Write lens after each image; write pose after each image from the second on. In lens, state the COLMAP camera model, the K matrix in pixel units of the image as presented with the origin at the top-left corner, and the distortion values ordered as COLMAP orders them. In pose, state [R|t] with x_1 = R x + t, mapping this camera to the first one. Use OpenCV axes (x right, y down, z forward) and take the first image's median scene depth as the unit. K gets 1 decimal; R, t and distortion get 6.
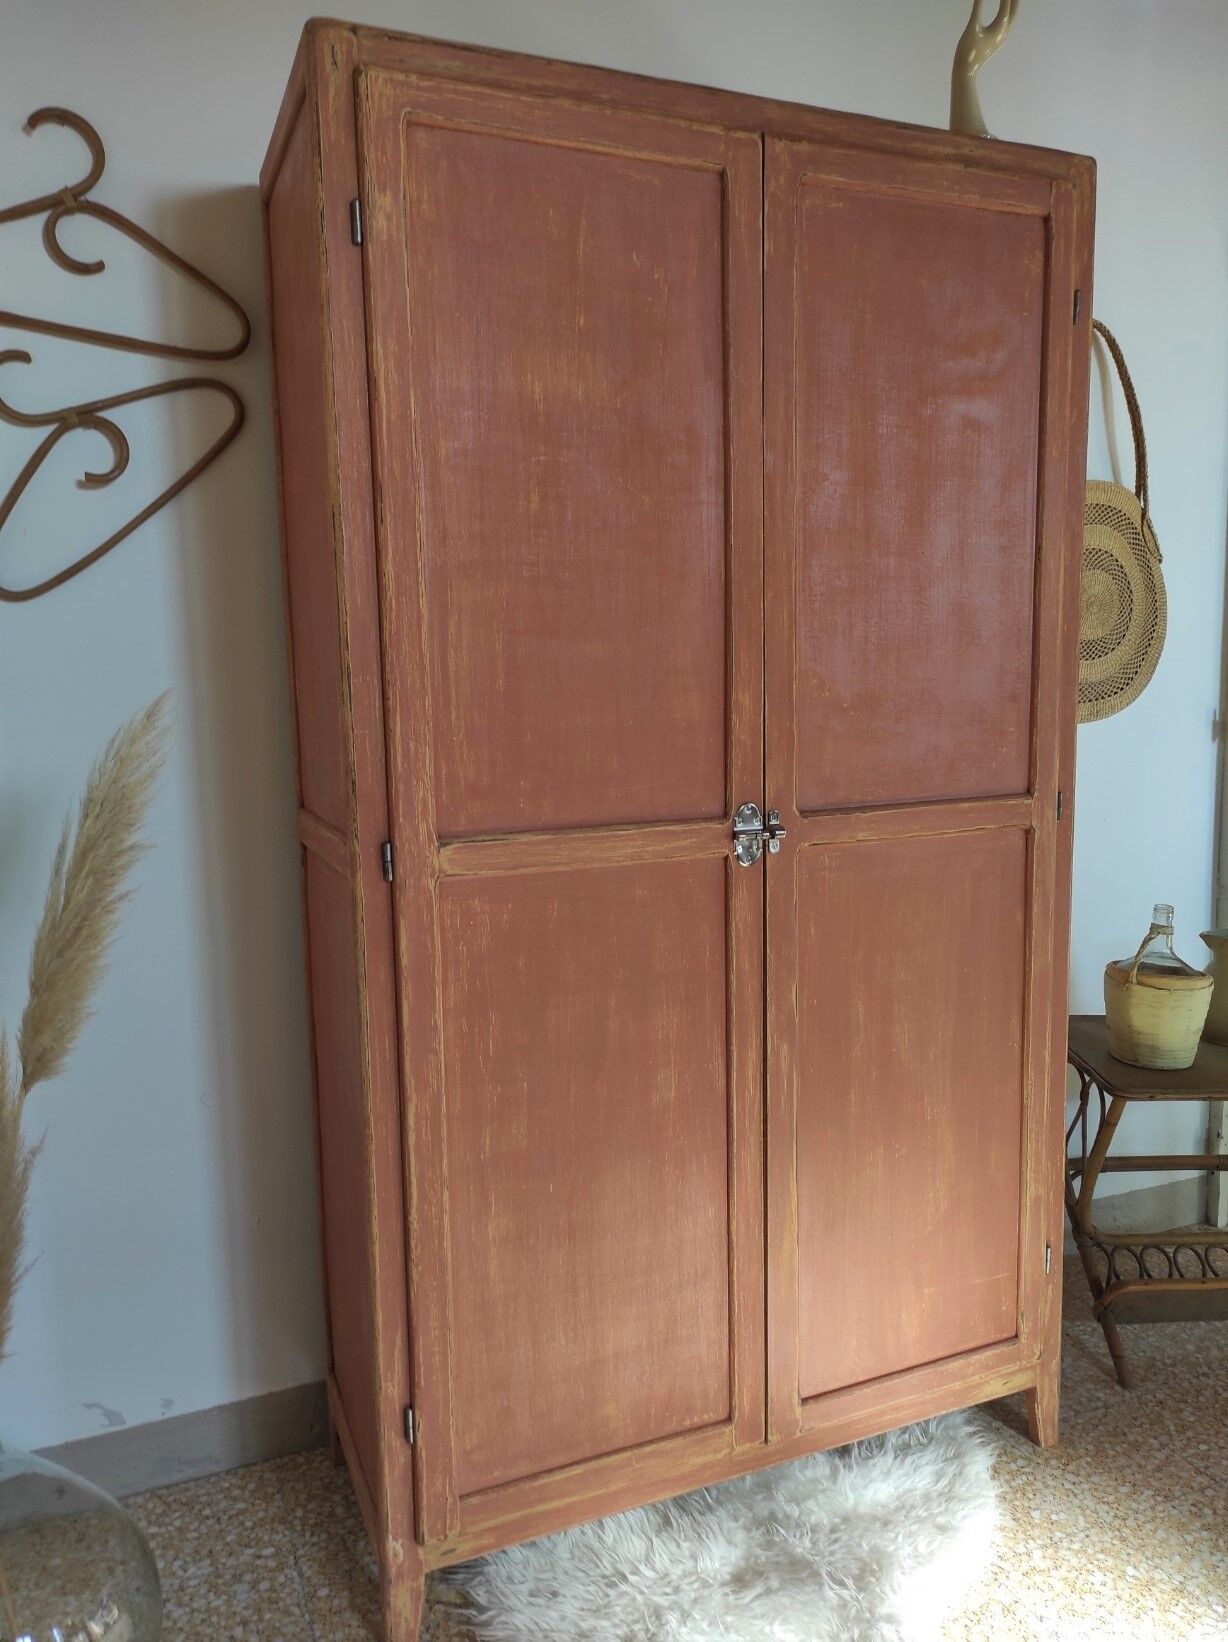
lens RADIAL K [[1204.5, 0, 614.0], [0, 1204.5, 821.0], [0, 0, 1]] dist [0.040092, -0.027661]
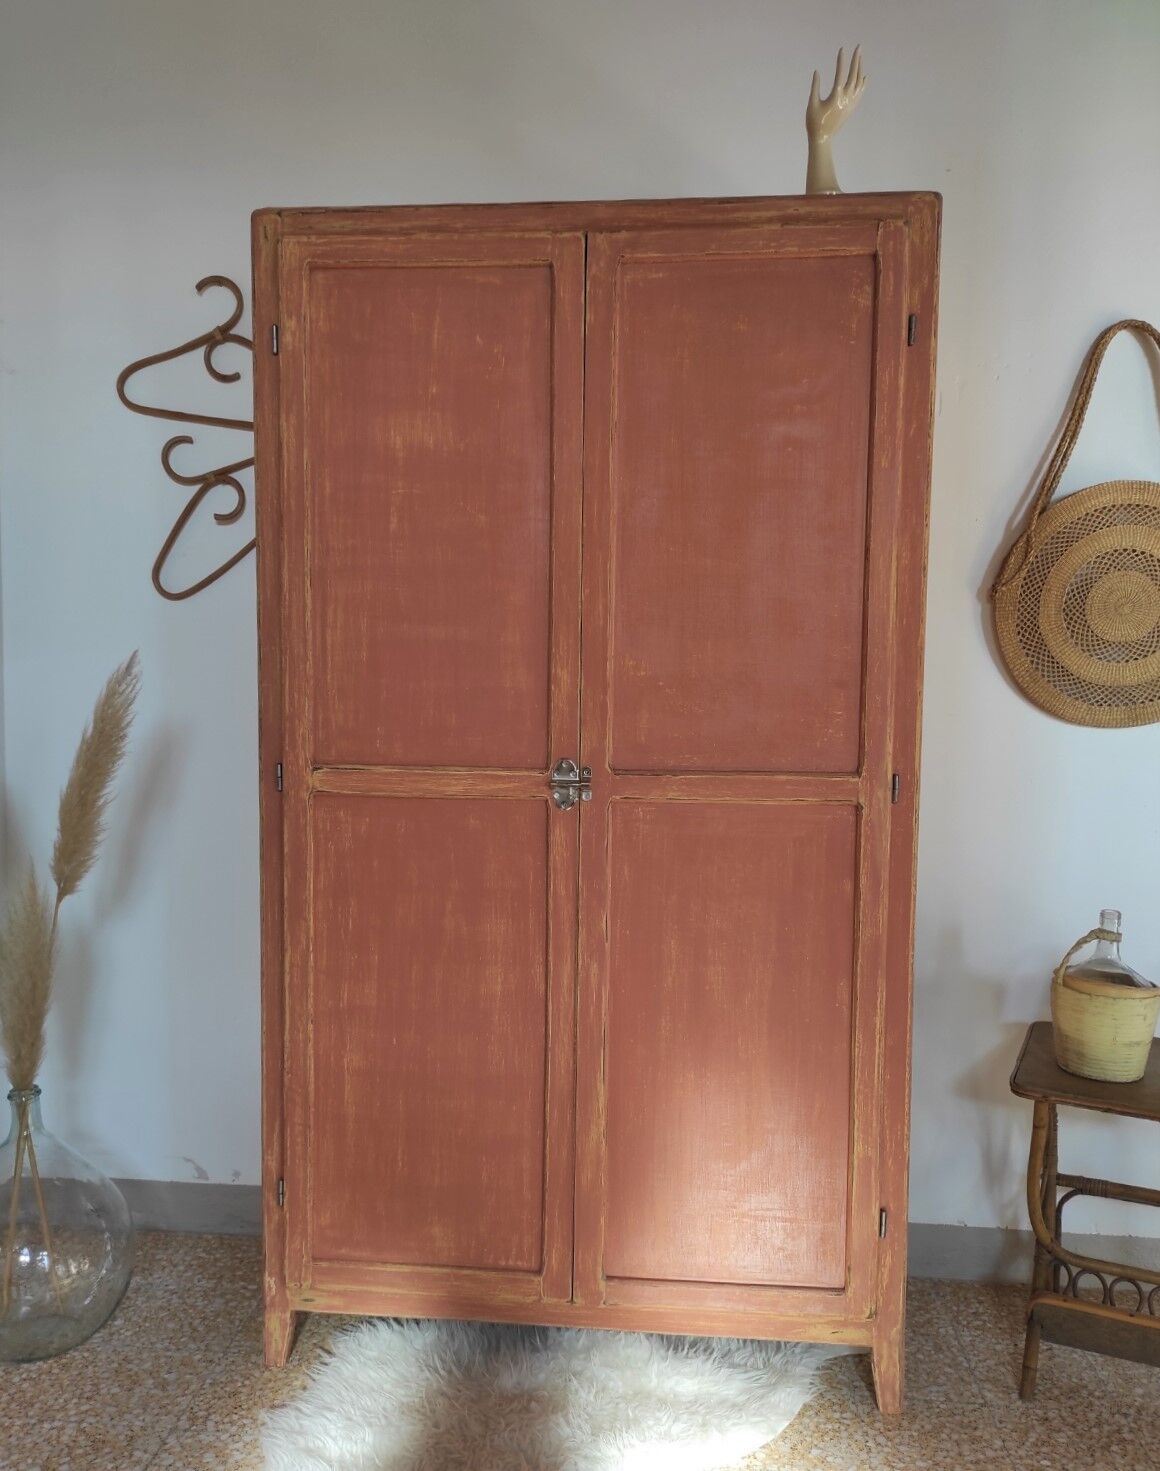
lens RADIAL K [[1179.0, 0, 581.4], [0, 1179.0, 774.9], [0, 0, 1]] dist [0.034596, -0.003546]
pose [[0.883707, 0.064328, -0.463598, 0.688992], [-0.088421, 0.995619, -0.030397, 0.037109], [0.459612, 0.067854, 0.885524, -0.058417]]
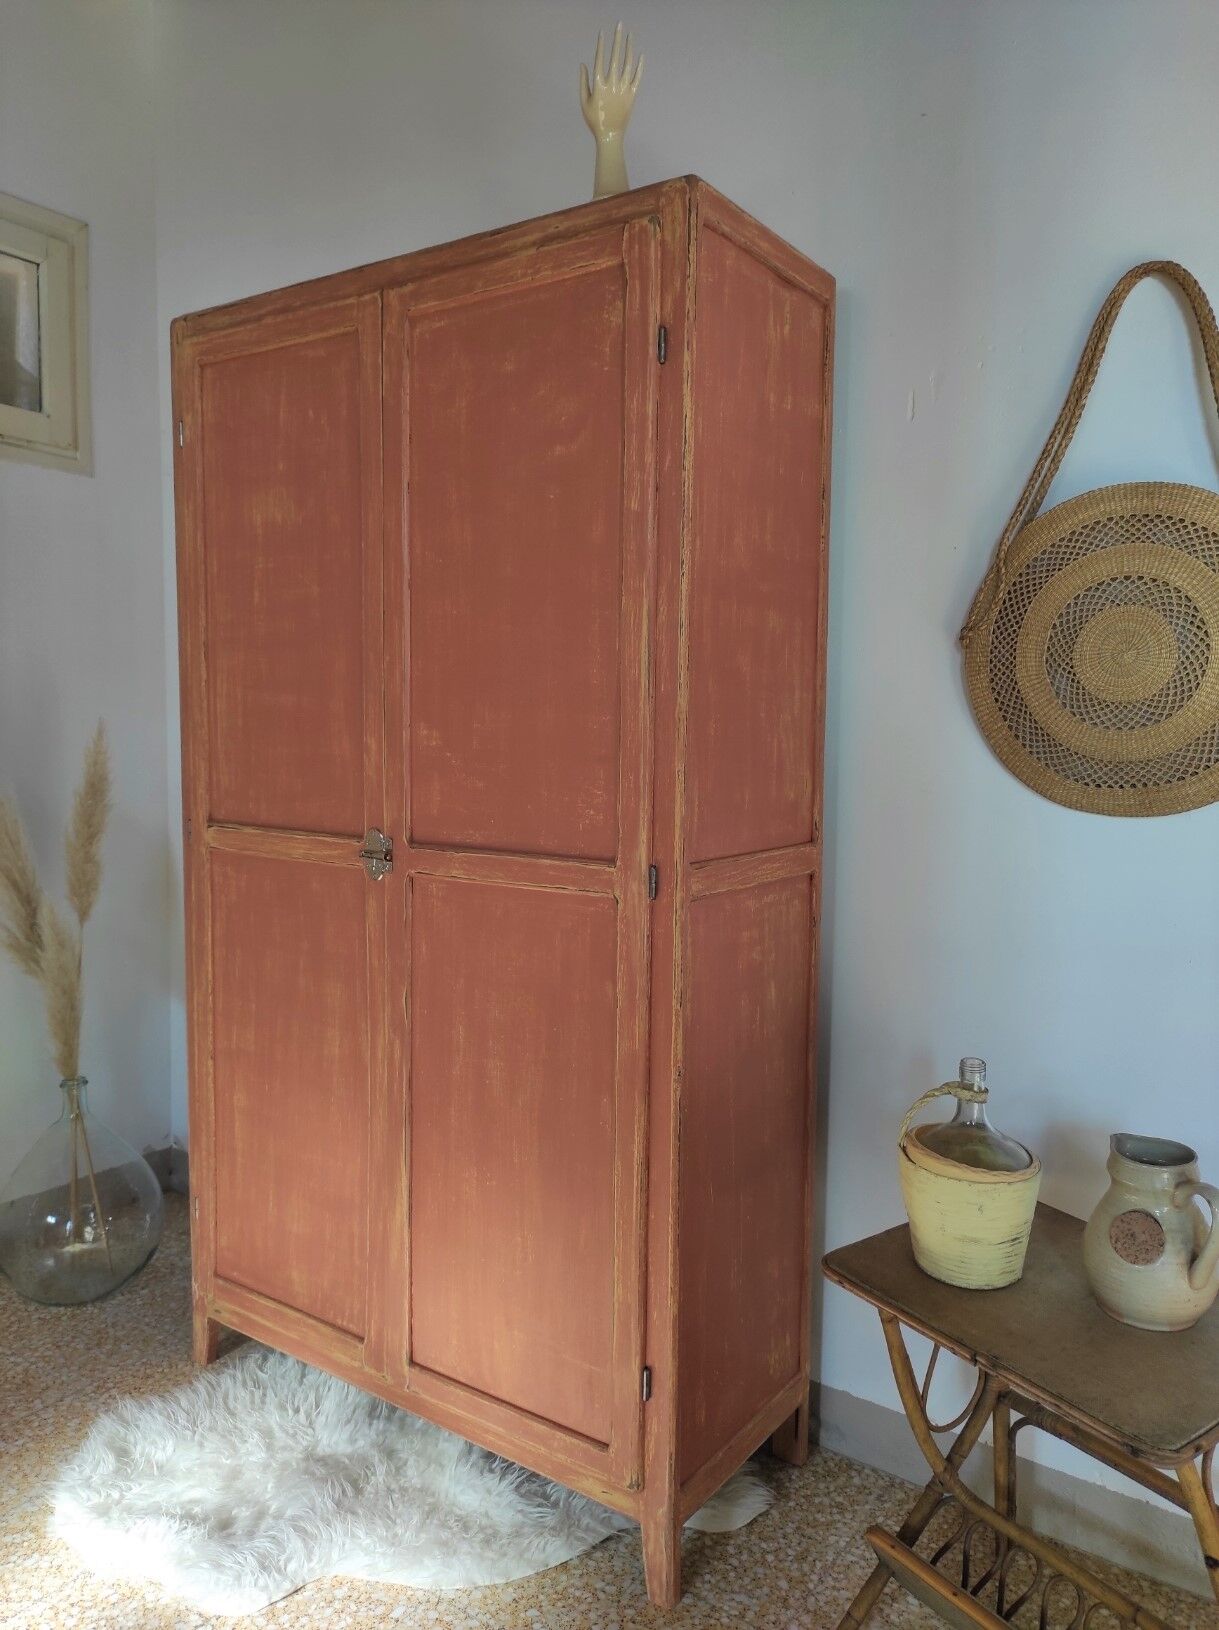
lens RADIAL K [[1202.6, 0, 609.5], [0, 1202.6, 815.0], [0, 0, 1]] dist [0.029432, -0.004469]
pose [[0.536044, 0.100815, -0.838149, 1.258760], [-0.130368, 0.990819, 0.035801, -0.102907], [0.834063, 0.090077, 0.544266, 0.539021]]
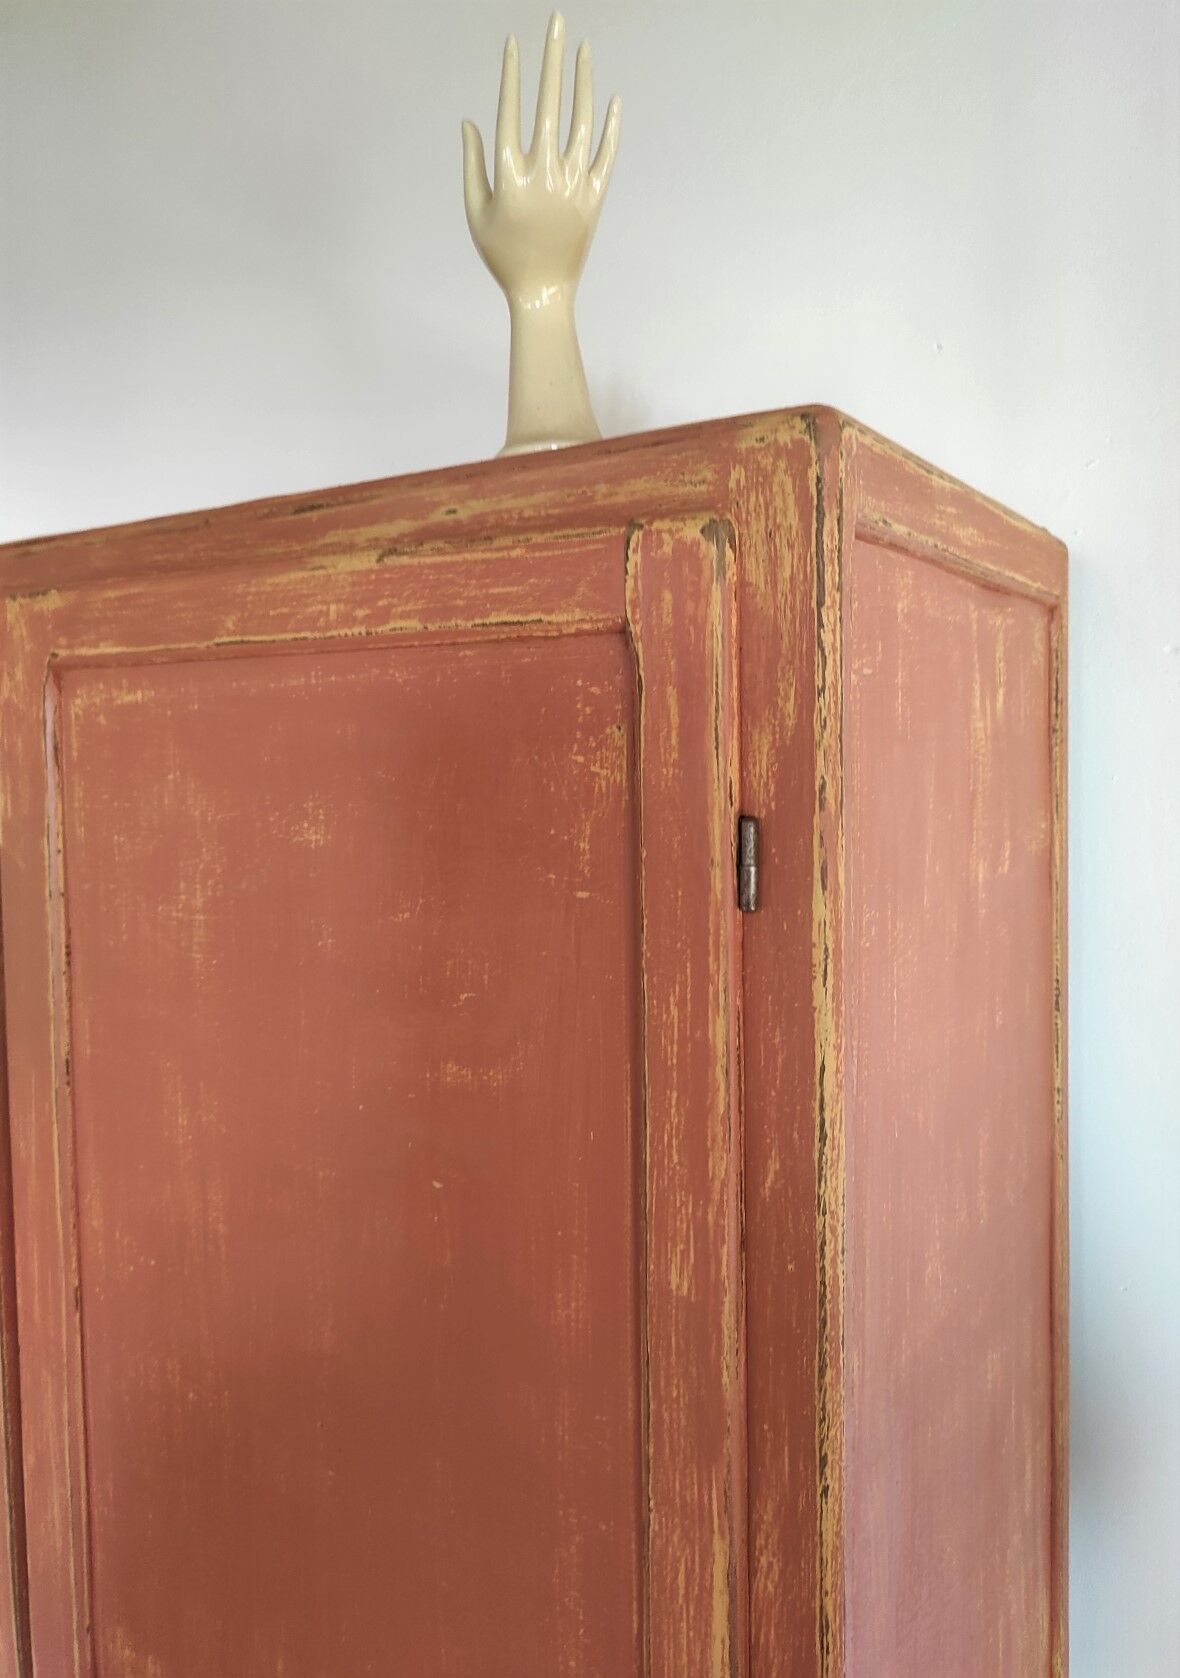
lens RADIAL K [[1305.2, 0, 590.0], [0, 1305.2, 839.0], [0, 0, 1]] dist [0.003395, 0.000701]
pose [[0.558784, 0.058878, -0.827221, 0.701970], [-0.101343, 0.994849, 0.002353, -0.460257], [0.823098, 0.082518, 0.561872, 0.825639]]
